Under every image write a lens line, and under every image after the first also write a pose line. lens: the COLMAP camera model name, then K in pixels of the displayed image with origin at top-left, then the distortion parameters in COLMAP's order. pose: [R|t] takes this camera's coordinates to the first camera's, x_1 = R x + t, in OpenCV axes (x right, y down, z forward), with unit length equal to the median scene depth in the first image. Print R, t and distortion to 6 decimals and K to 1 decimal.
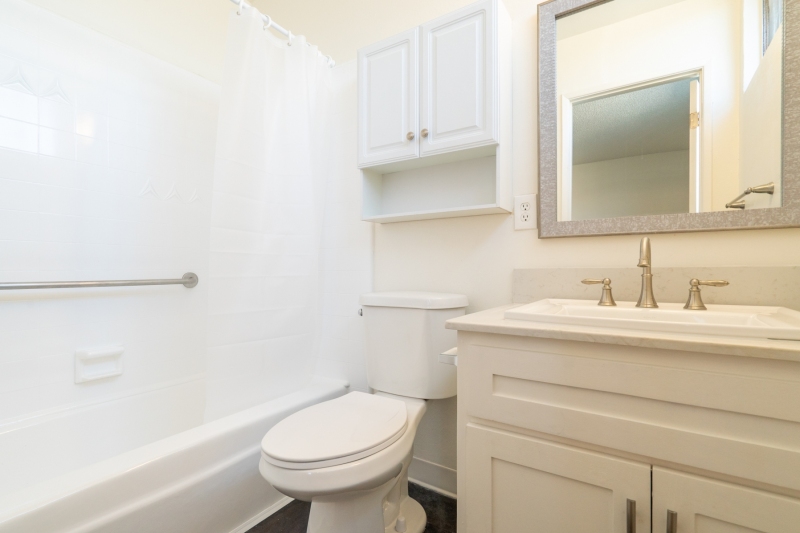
lens RADIAL K [[378.4, 0, 400.0], [0, 378.4, 266.5], [0, 0, 1]] dist [0.000023, 0.000856]
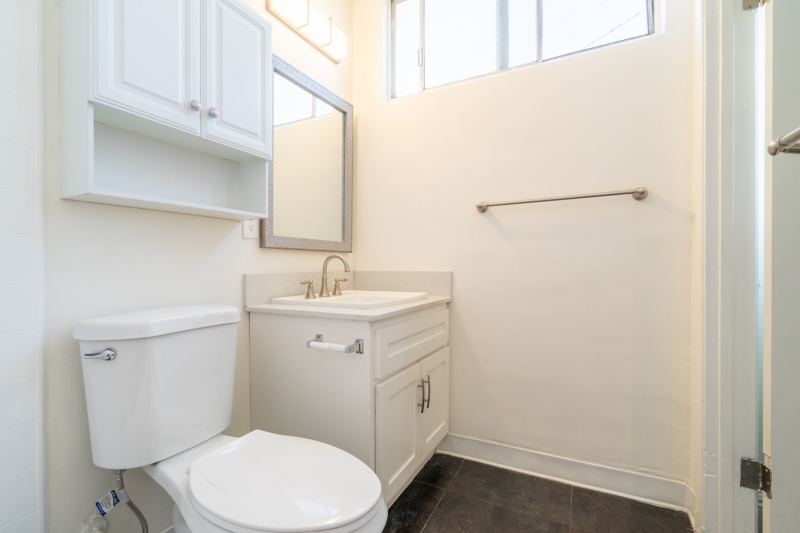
lens RADIAL K [[378.4, 0, 400.0], [0, 378.4, 266.5], [0, 0, 1]] dist [0.000023, 0.000856]
pose [[-0.105220, 0.005506, 0.994434, -0.849441], [0.011345, 0.999926, -0.004336, -0.008276], [-0.994384, 0.010826, -0.105275, 0.728916]]
